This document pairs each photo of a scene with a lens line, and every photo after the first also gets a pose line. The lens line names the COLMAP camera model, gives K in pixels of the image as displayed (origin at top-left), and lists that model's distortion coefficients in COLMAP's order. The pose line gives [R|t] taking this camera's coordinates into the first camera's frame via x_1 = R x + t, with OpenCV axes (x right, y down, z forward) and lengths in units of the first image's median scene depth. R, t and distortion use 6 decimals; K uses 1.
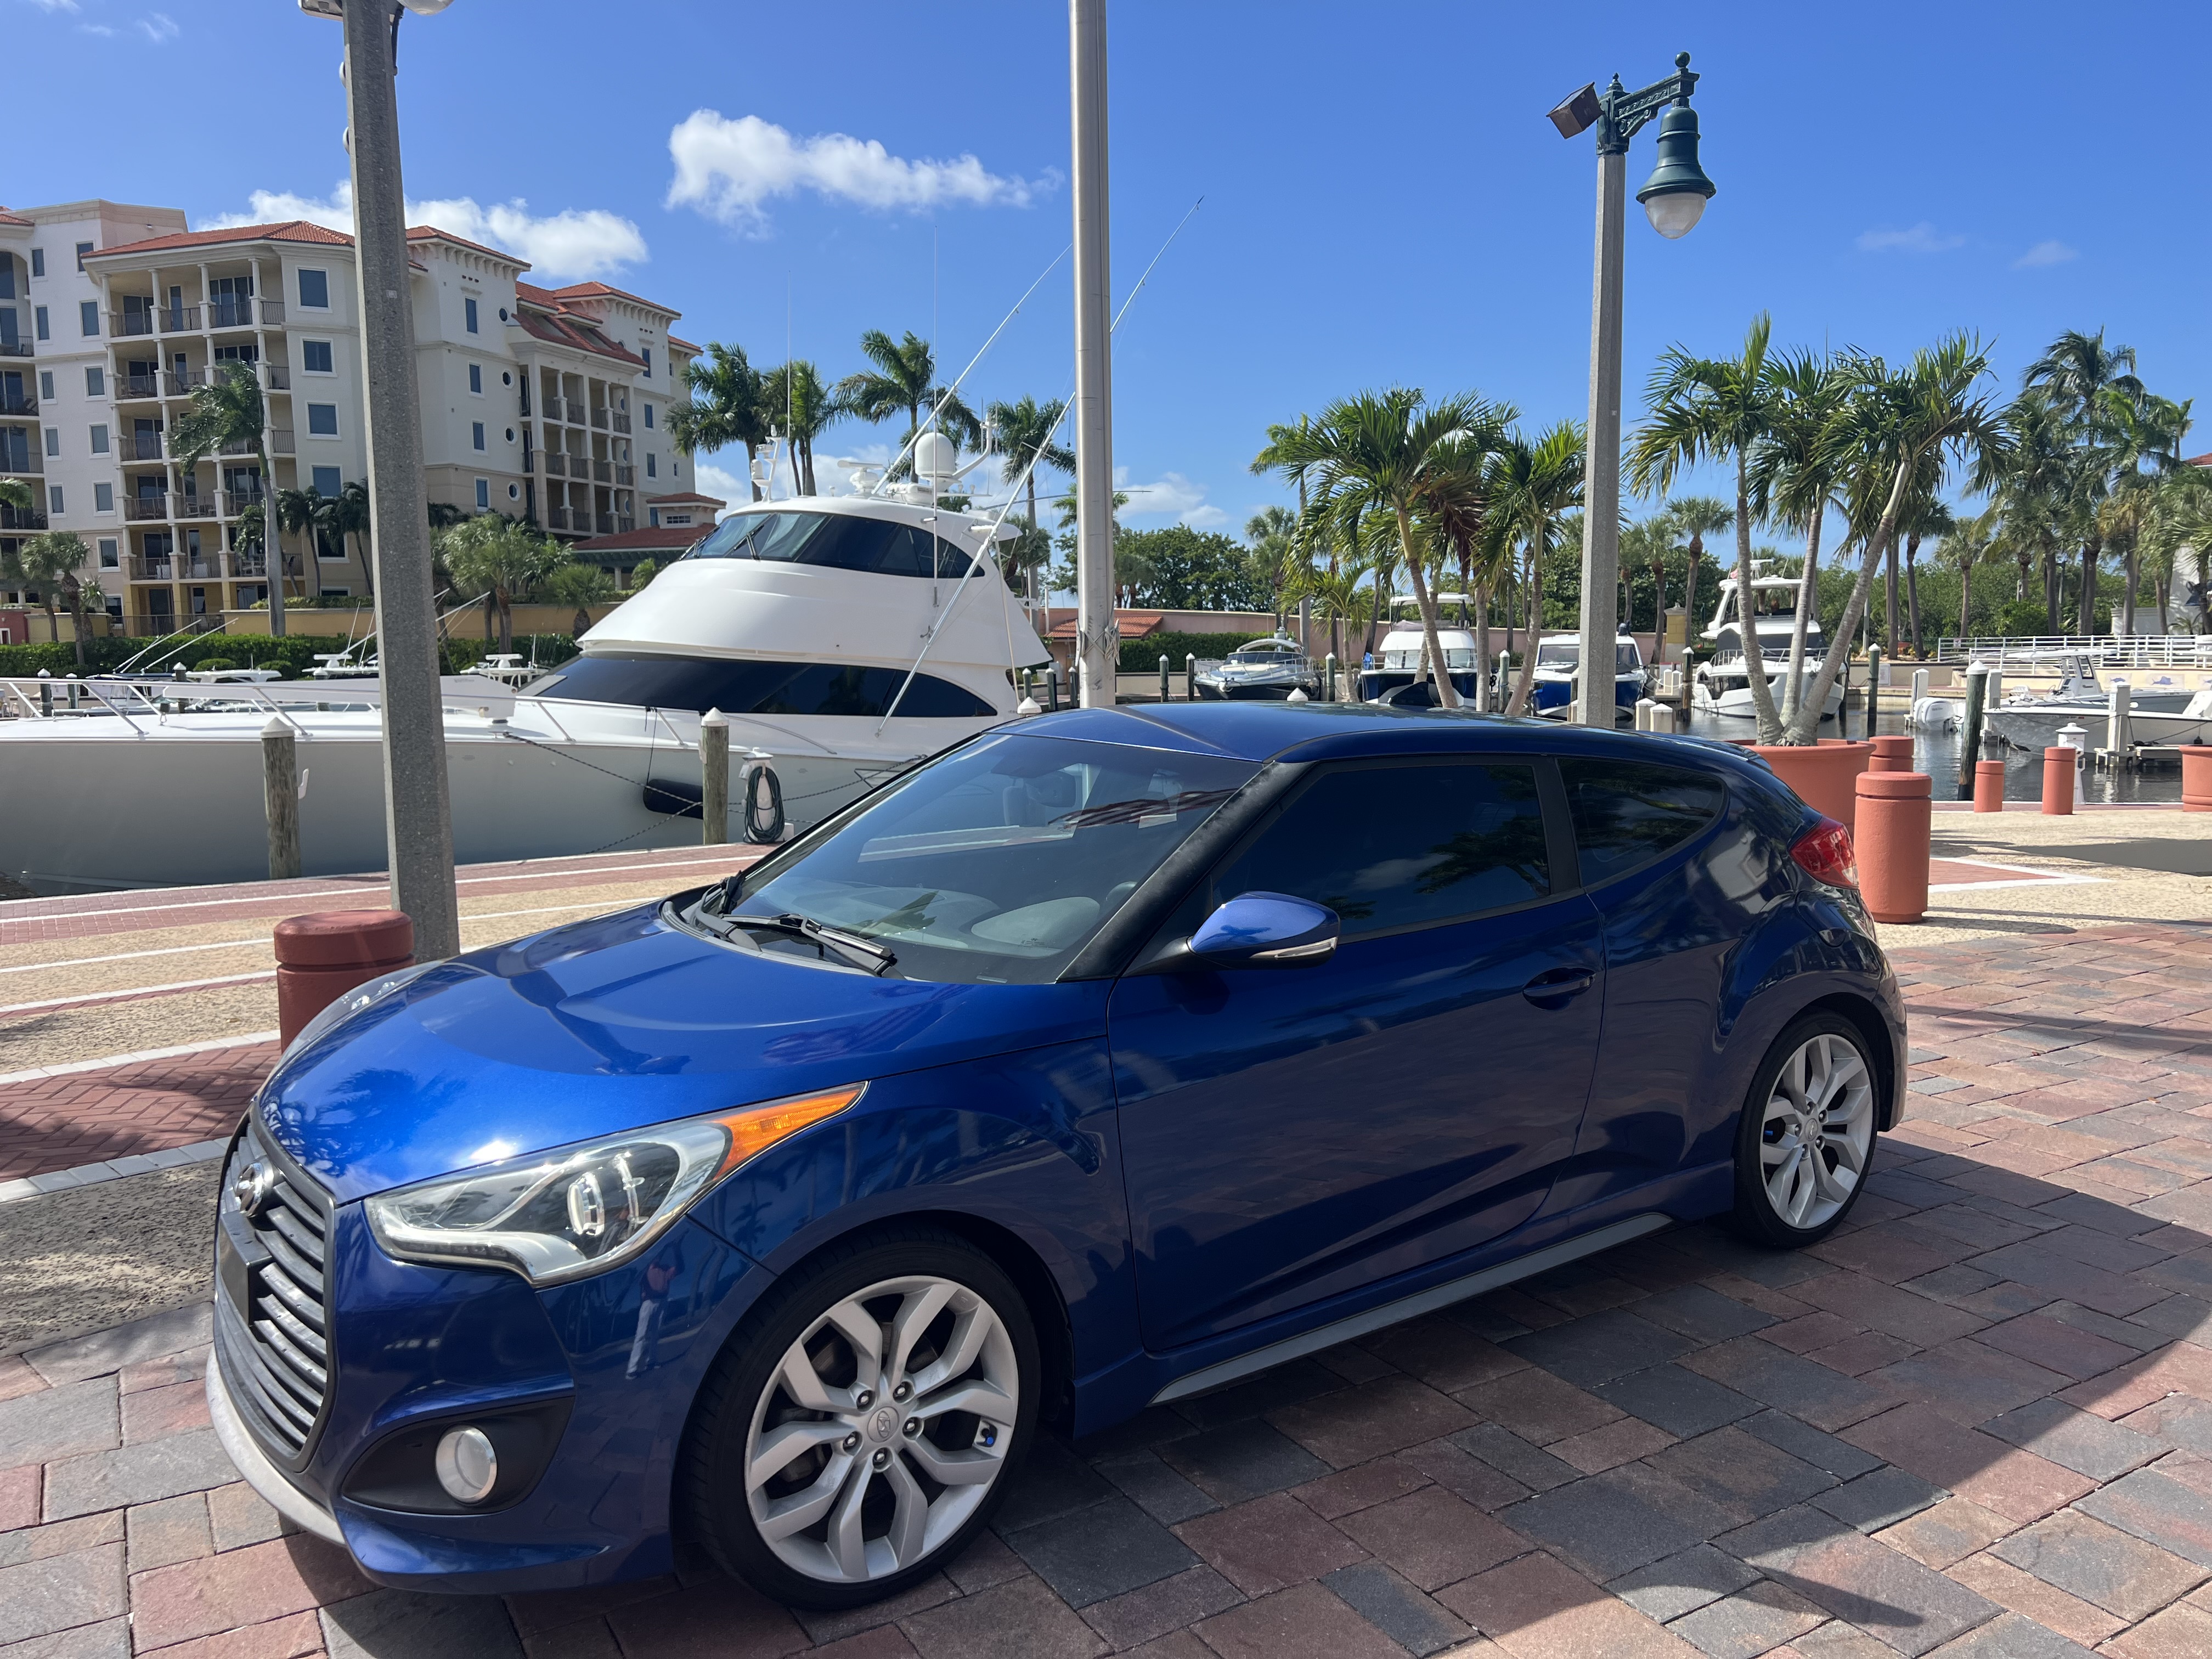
lens RADIAL K [[1679.5, 0, 1106.0], [0, 1679.5, 829.5], [0, 0, 1]] dist [0.047578, -0.046491]
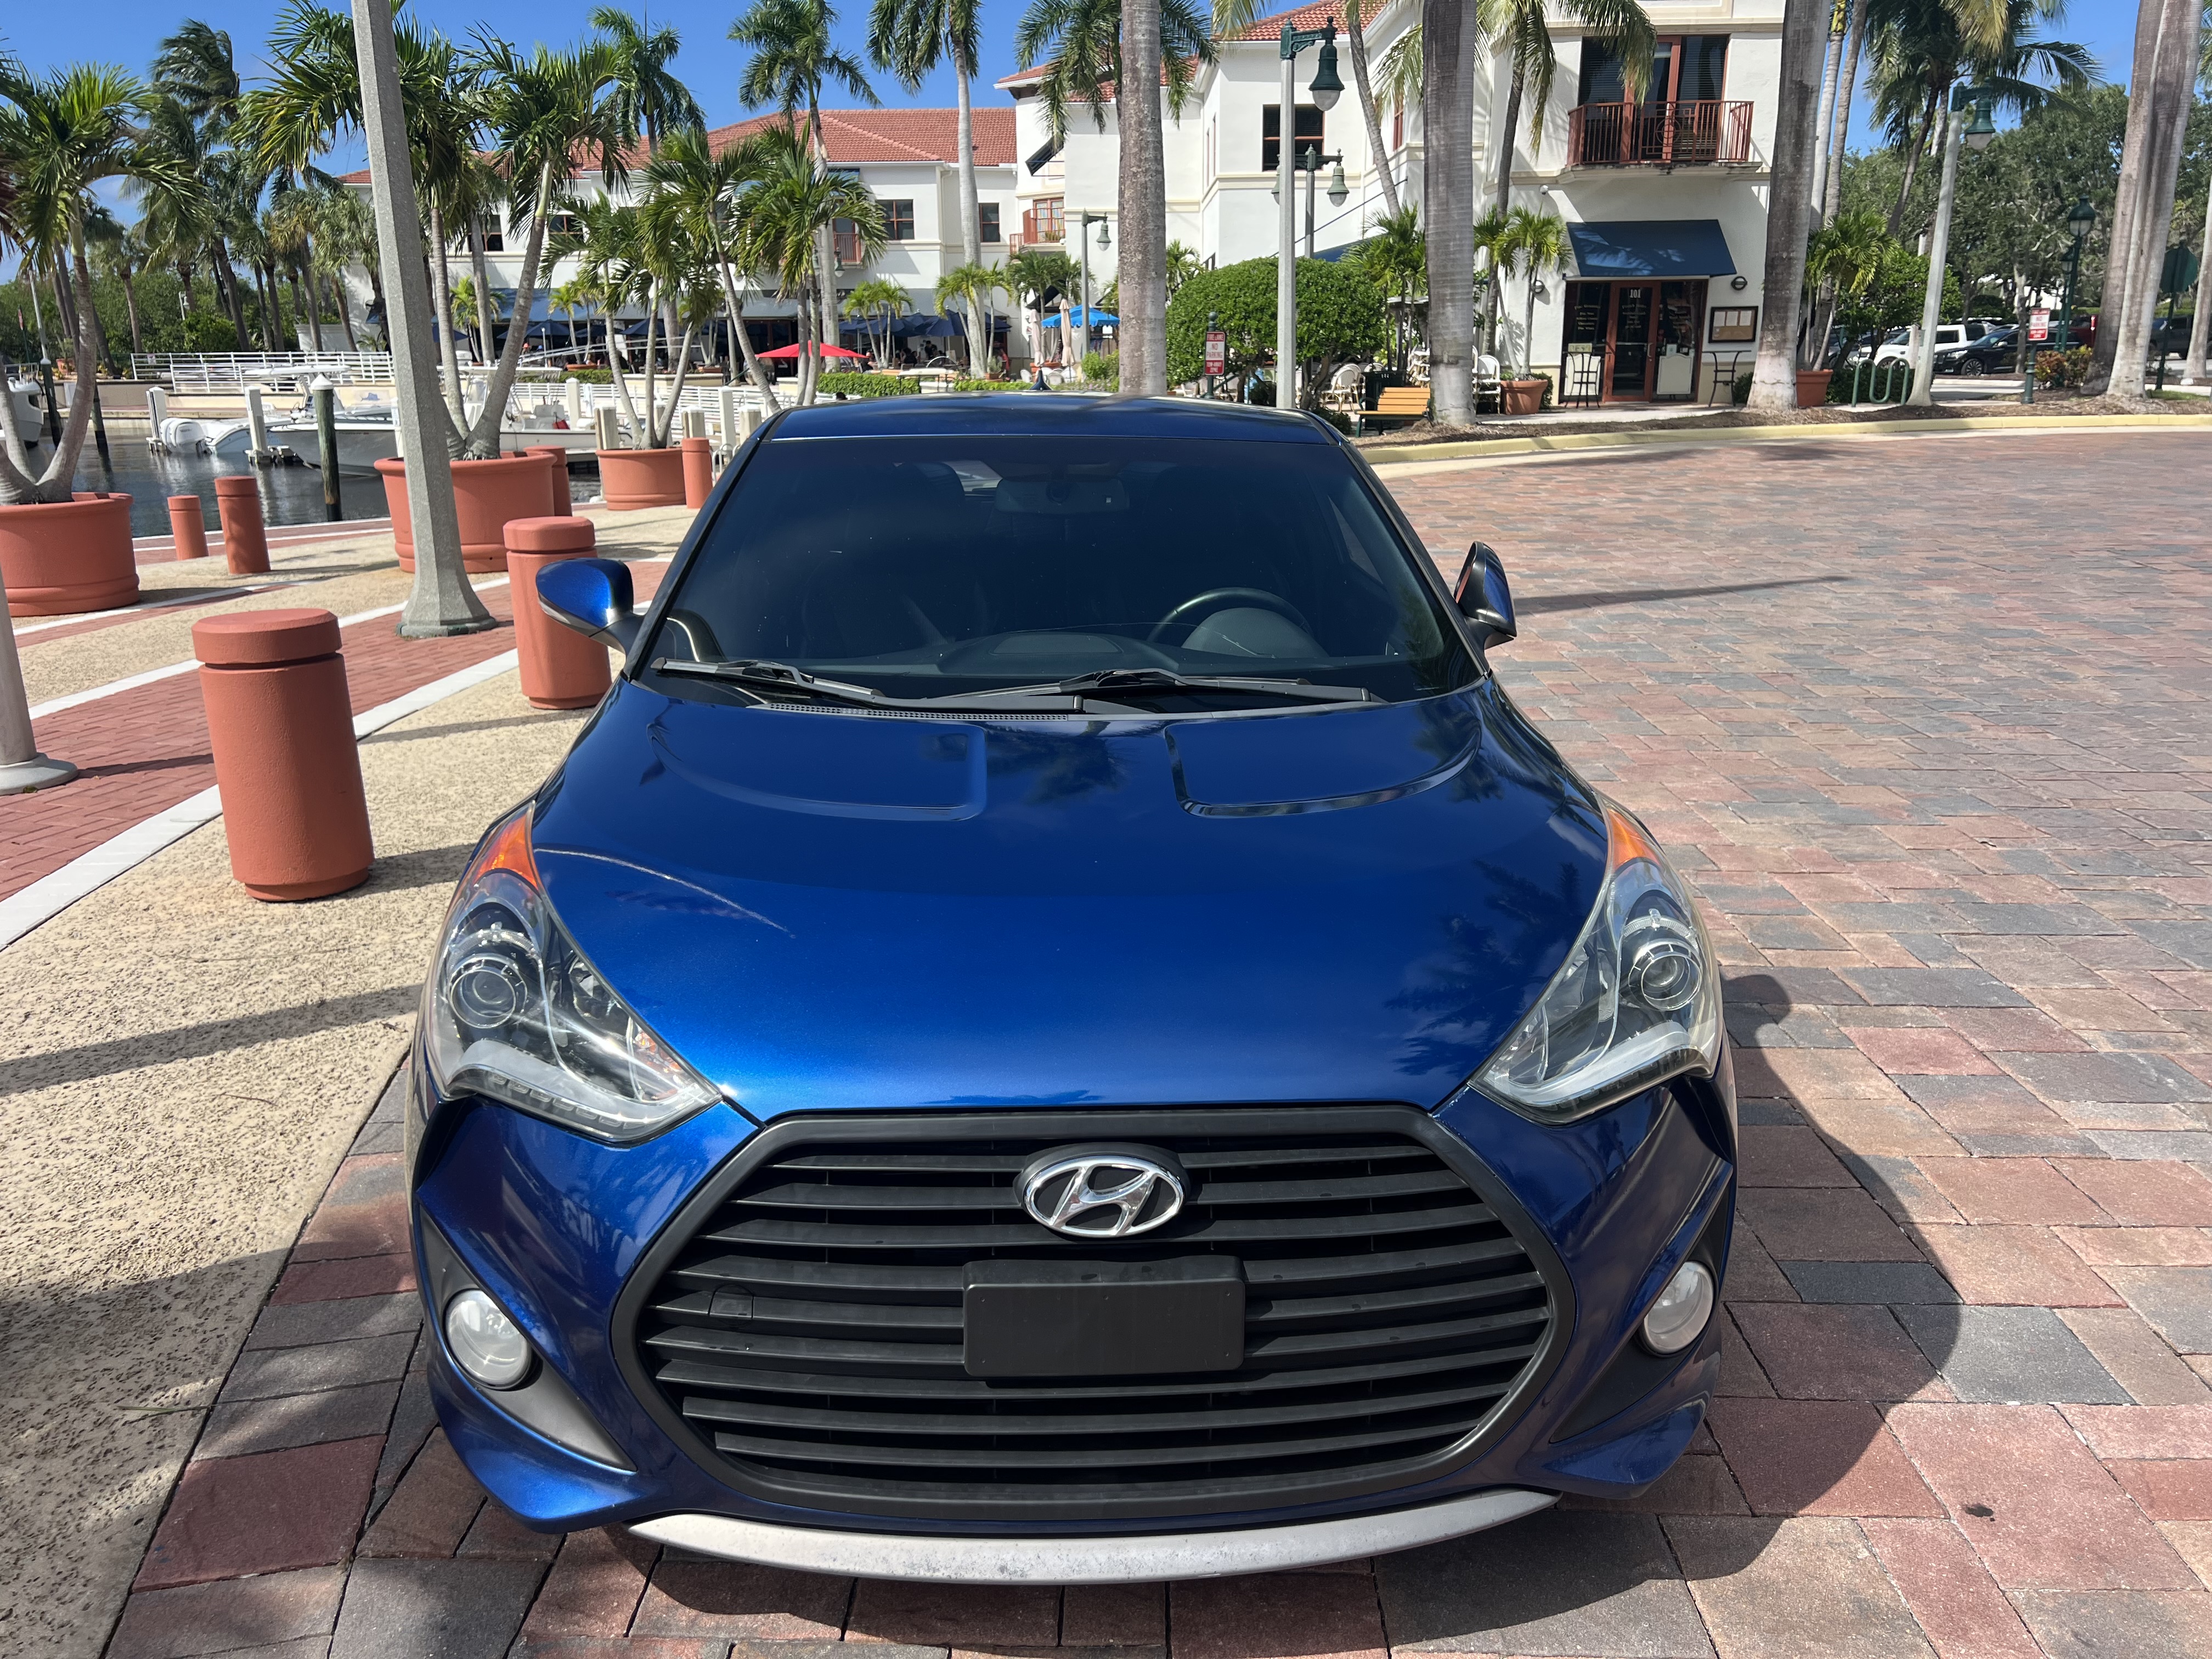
lens RADIAL K [[1677.0, 0, 1093.8], [0, 1677.0, 822.0], [0, 0, 1]] dist [0.061369, -0.068307]
pose [[0.539831, -0.226844, 0.810632, -0.117071], [0.099037, 0.973432, 0.206448, -0.005978], [-0.835927, -0.031164, 0.547955, 0.080563]]
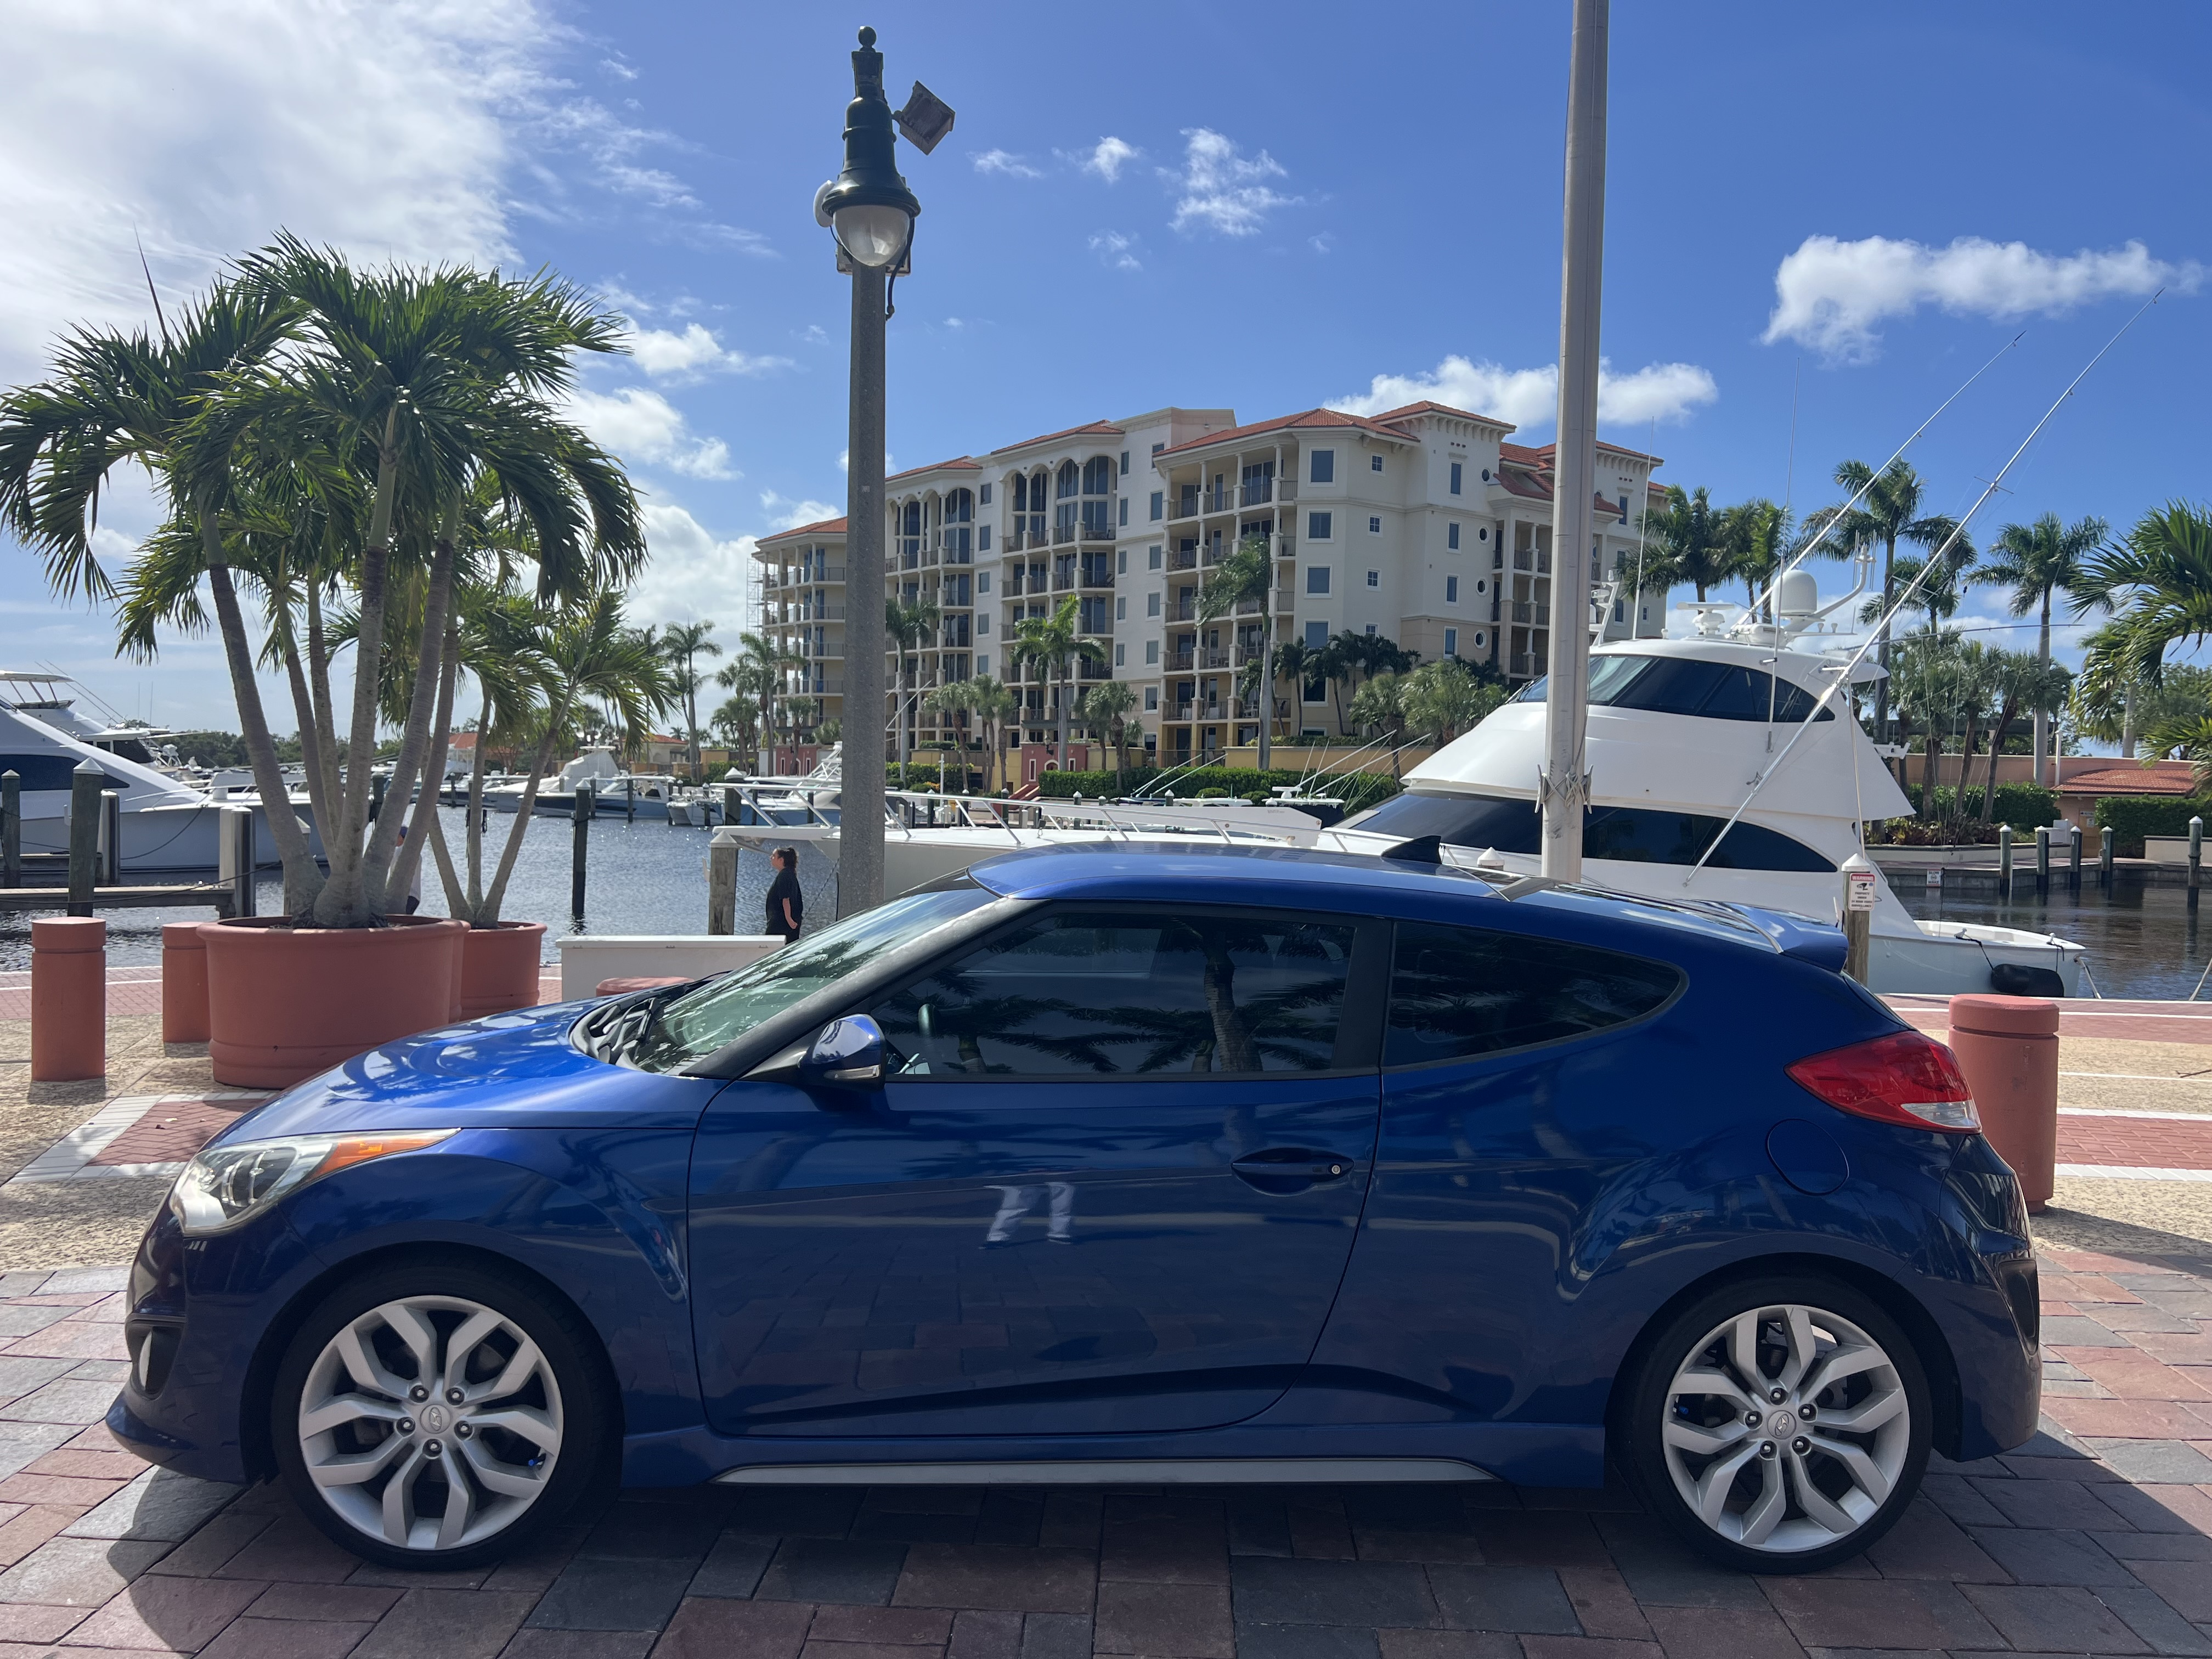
lens RADIAL K [[1654.4, 0, 1078.7], [0, 1654.4, 878.5], [0, 0, 1]] dist [0.029134, -0.006441]
pose [[0.827770, 0.061917, -0.557641, 0.097212], [-0.091512, 0.995482, -0.025308, -0.004434], [0.553555, 0.071980, 0.829696, 0.027841]]
